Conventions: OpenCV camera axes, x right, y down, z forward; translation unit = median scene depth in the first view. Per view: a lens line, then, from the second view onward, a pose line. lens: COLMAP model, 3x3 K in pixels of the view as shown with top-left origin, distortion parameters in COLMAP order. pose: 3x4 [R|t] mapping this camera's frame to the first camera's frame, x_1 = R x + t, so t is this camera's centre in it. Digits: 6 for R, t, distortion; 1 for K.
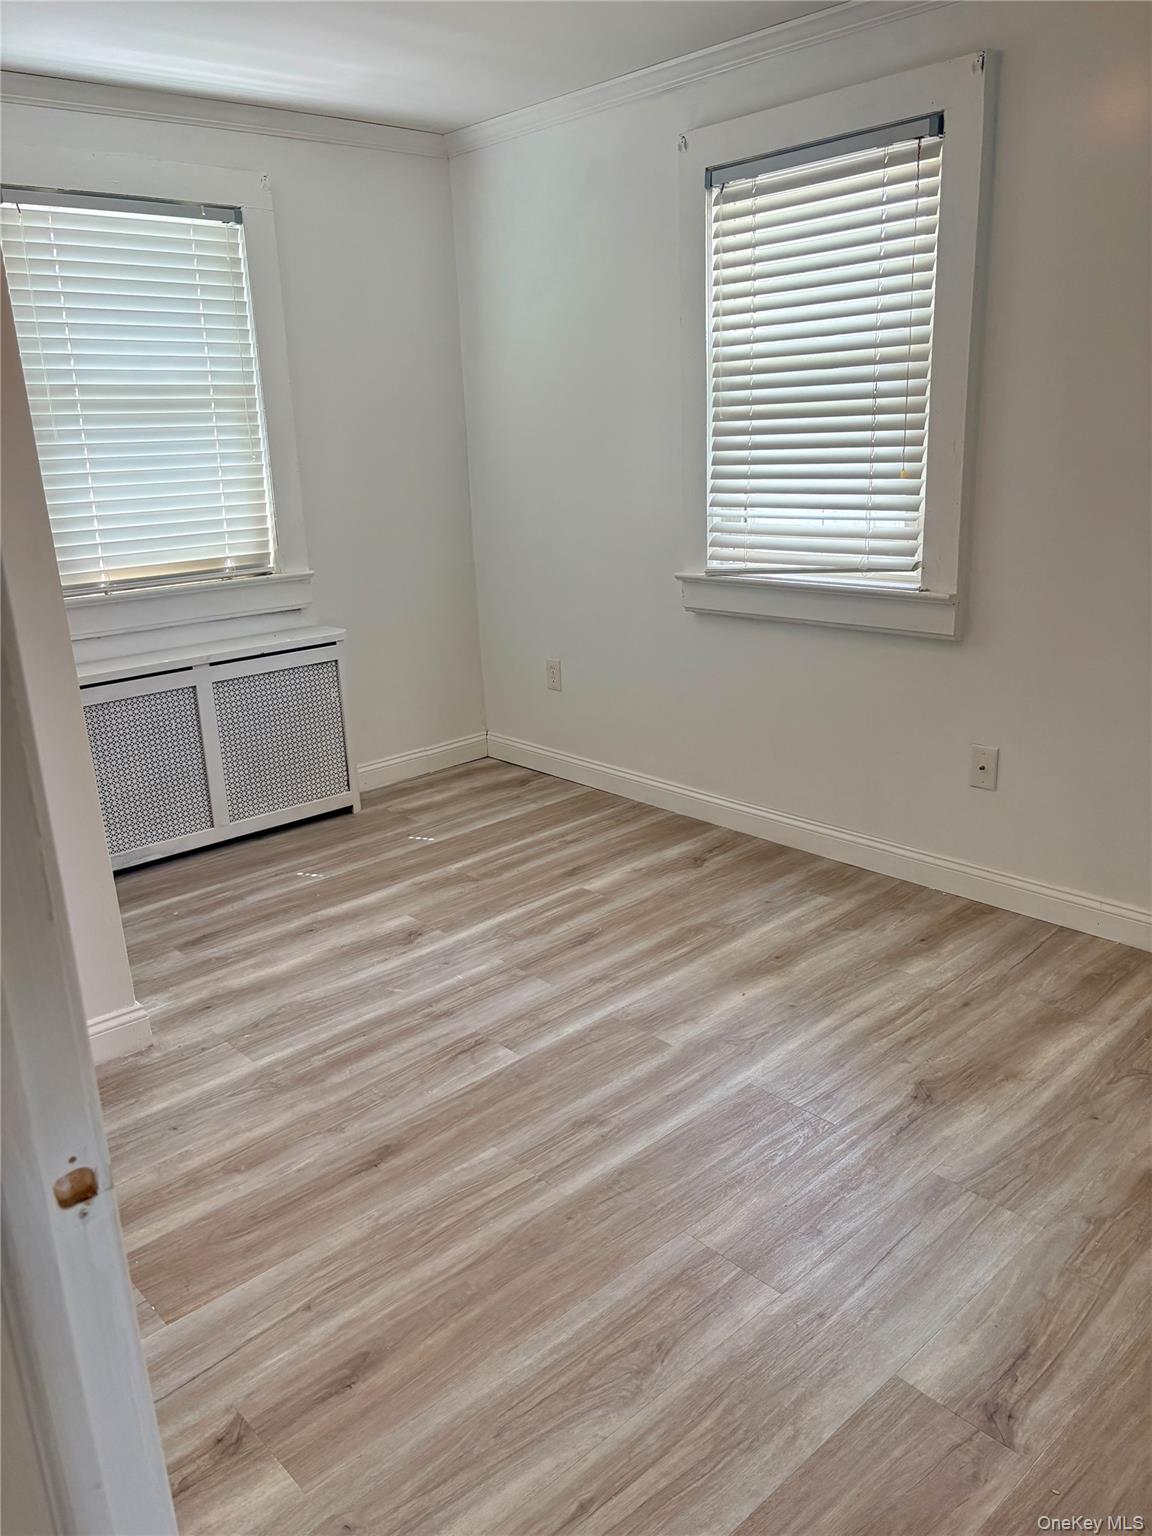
lens RADIAL K [[1146.2, 0, 569.1], [0, 1146.2, 766.0], [0, 0, 1]] dist [0.036958, -0.047338]
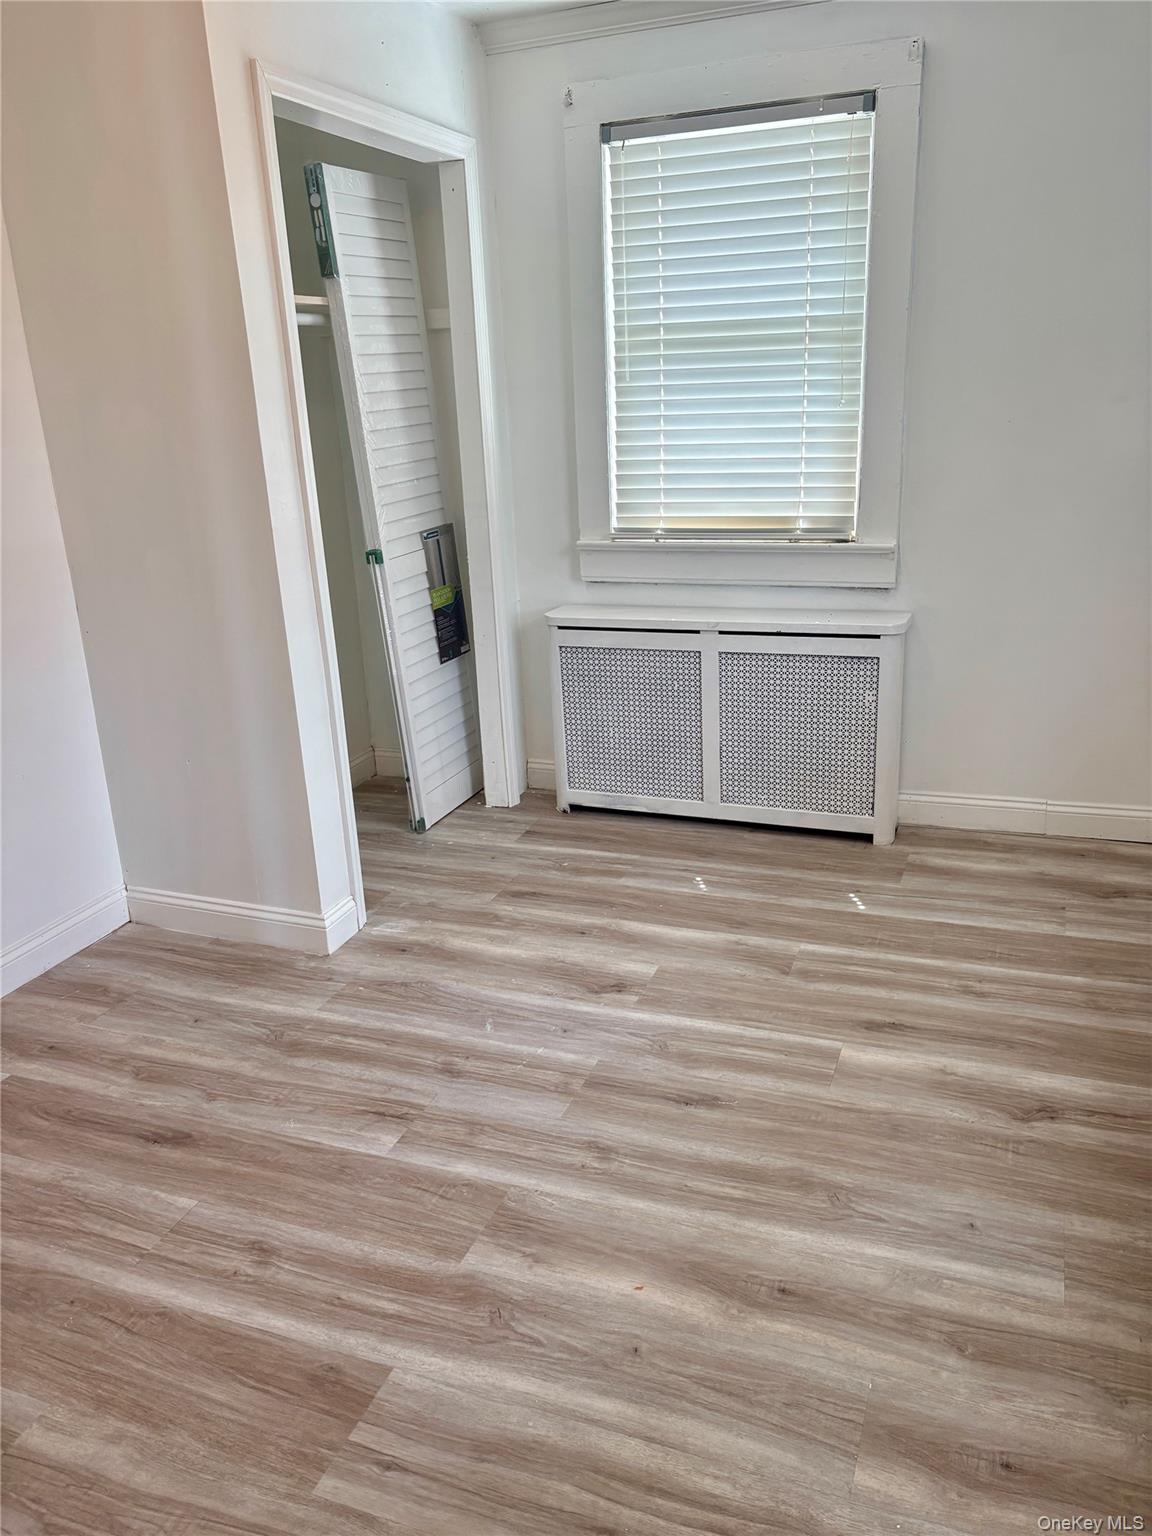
lens RADIAL K [[1146.2, 0, 574.6], [0, 1146.2, 768.9], [0, 0, 1]] dist [0.036958, -0.047338]
pose [[0.458951, 0.306638, -0.833869, 0.471498], [-0.232115, 0.947340, 0.220612, -0.173780], [0.857605, 0.092304, 0.505958, 0.485073]]
